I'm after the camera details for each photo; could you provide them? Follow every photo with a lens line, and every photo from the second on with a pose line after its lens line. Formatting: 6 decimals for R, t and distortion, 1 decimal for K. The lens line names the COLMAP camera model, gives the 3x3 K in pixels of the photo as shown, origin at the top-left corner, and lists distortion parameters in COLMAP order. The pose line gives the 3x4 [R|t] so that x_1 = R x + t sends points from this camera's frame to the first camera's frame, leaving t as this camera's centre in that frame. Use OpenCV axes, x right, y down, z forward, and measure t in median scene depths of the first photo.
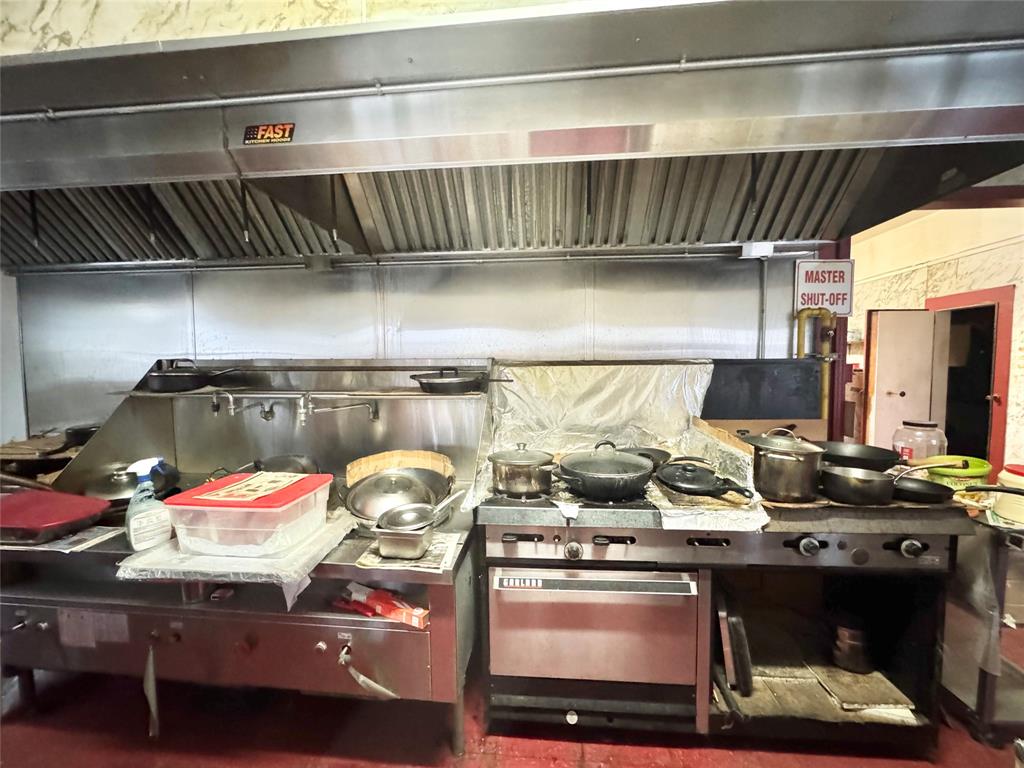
lens RADIAL K [[409.7, 0, 514.4], [0, 409.7, 382.9], [0, 0, 1]] dist [-0.003473, 0.000654]
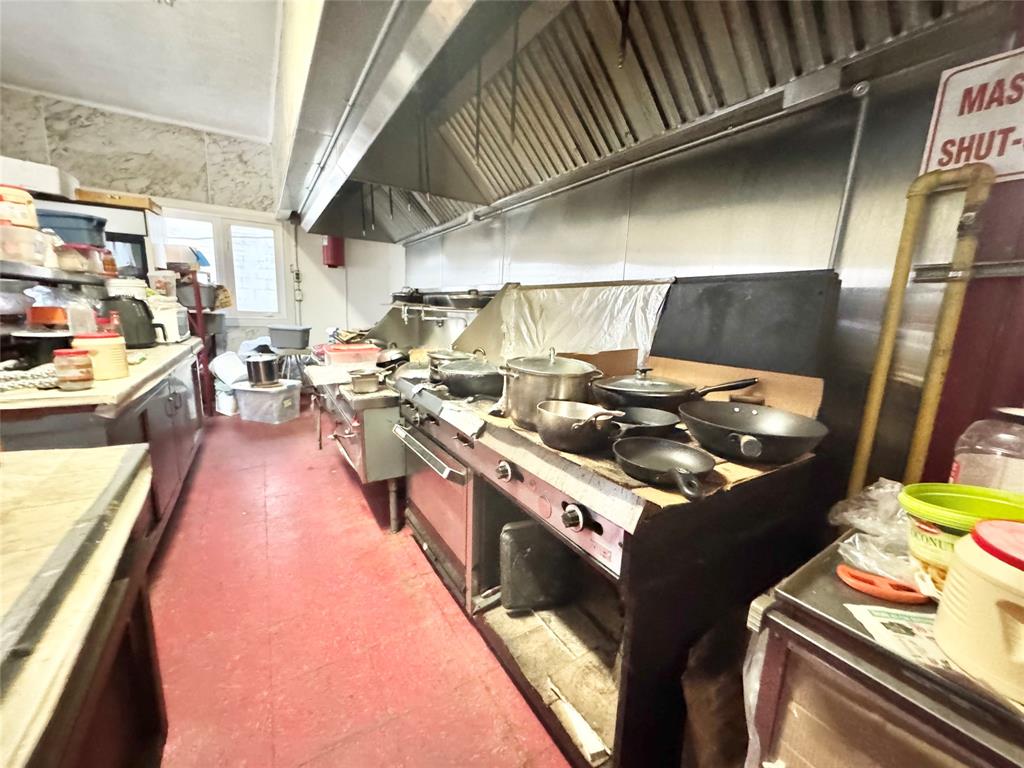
lens RADIAL K [[409.7, 0, 514.6], [0, 409.7, 383.3], [0, 0, 1]] dist [-0.003473, 0.000654]
pose [[0.597884, 0.172107, -0.782889, 0.477436], [-0.089826, 0.984912, 0.147919, 0.024931], [0.796534, -0.018115, 0.604322, 0.161589]]
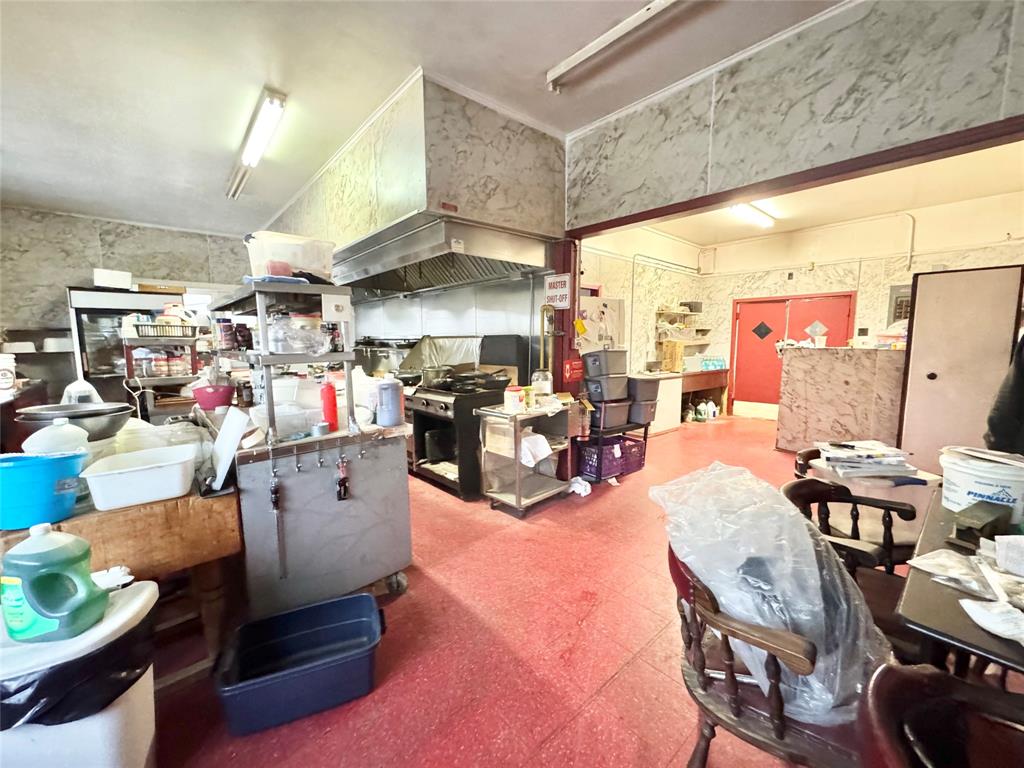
lens RADIAL K [[409.7, 0, 514.5], [0, 409.7, 384.0], [0, 0, 1]] dist [-0.003473, 0.000654]
pose [[0.727664, 0.076123, -0.681696, 1.035121], [-0.036207, 0.996700, 0.072650, 0.015800], [0.684977, -0.028183, 0.728019, -0.201693]]
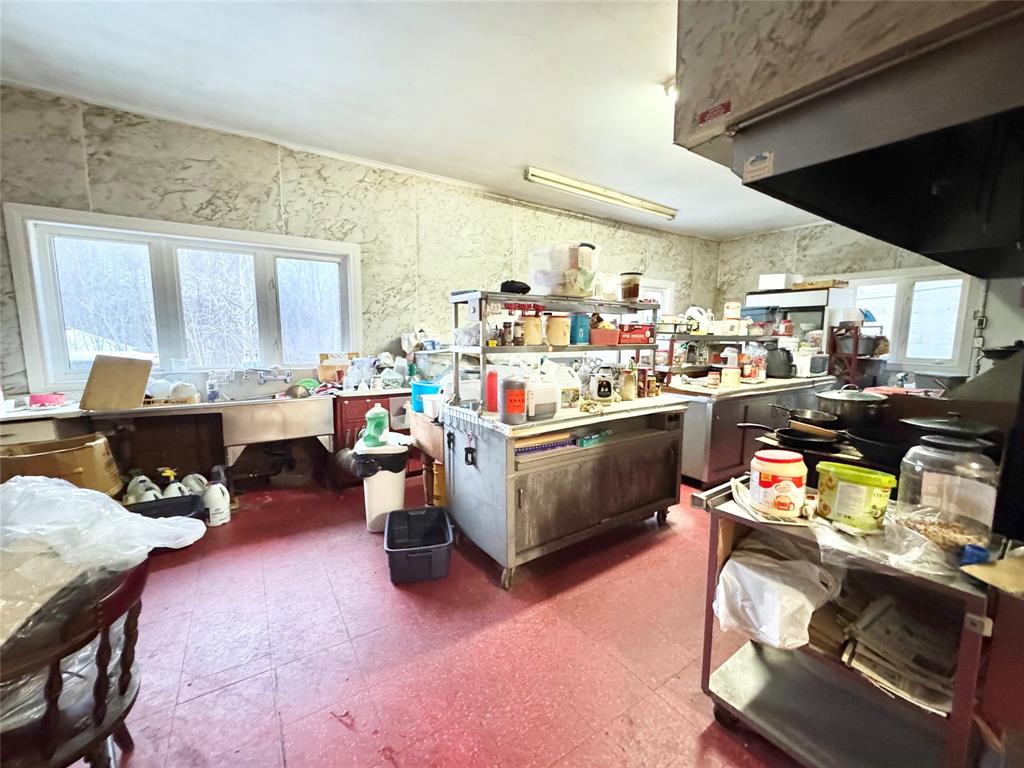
lens RADIAL K [[409.7, 0, 508.0], [0, 409.7, 383.0], [0, 0, 1]] dist [-0.003473, 0.000654]
pose [[-0.784531, 0.072953, -0.615784, 0.881831], [-0.039142, 0.985249, 0.166593, -0.026389], [0.618853, 0.154800, -0.770102, 0.501550]]
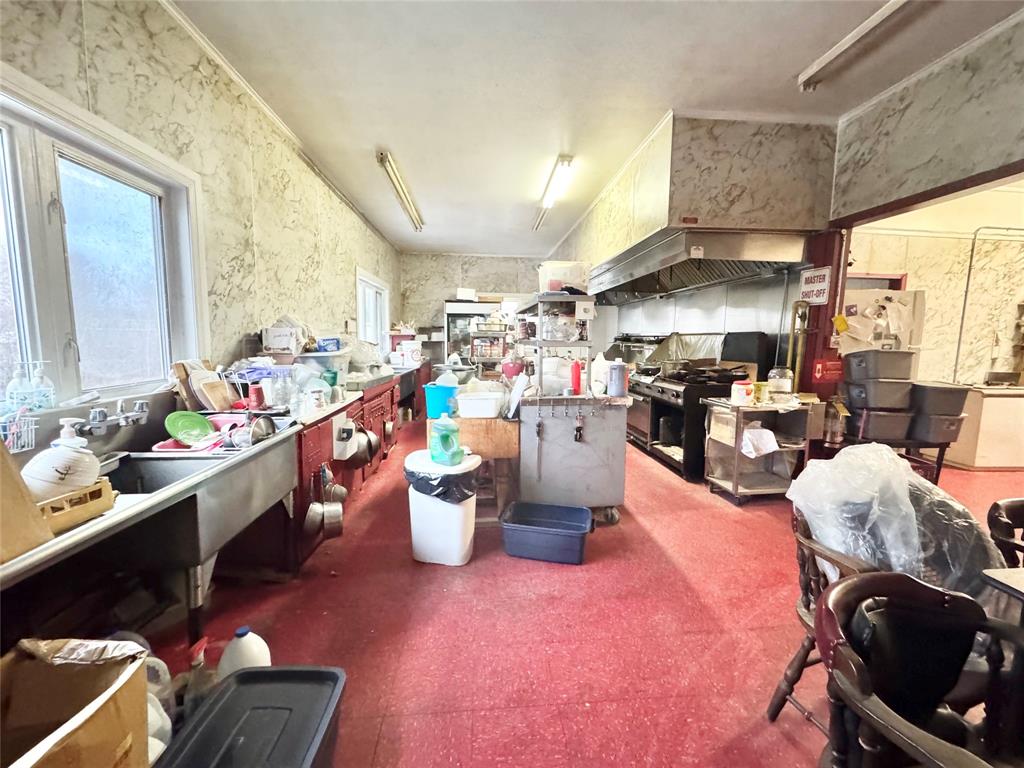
lens RADIAL K [[409.7, 0, 512.3], [0, 409.7, 383.6], [0, 0, 1]] dist [-0.003473, 0.000654]
pose [[0.172188, 0.116902, -0.978103, 1.232200], [-0.067282, 0.992010, 0.106720, 0.027473], [0.982764, 0.047433, 0.178678, -0.235530]]
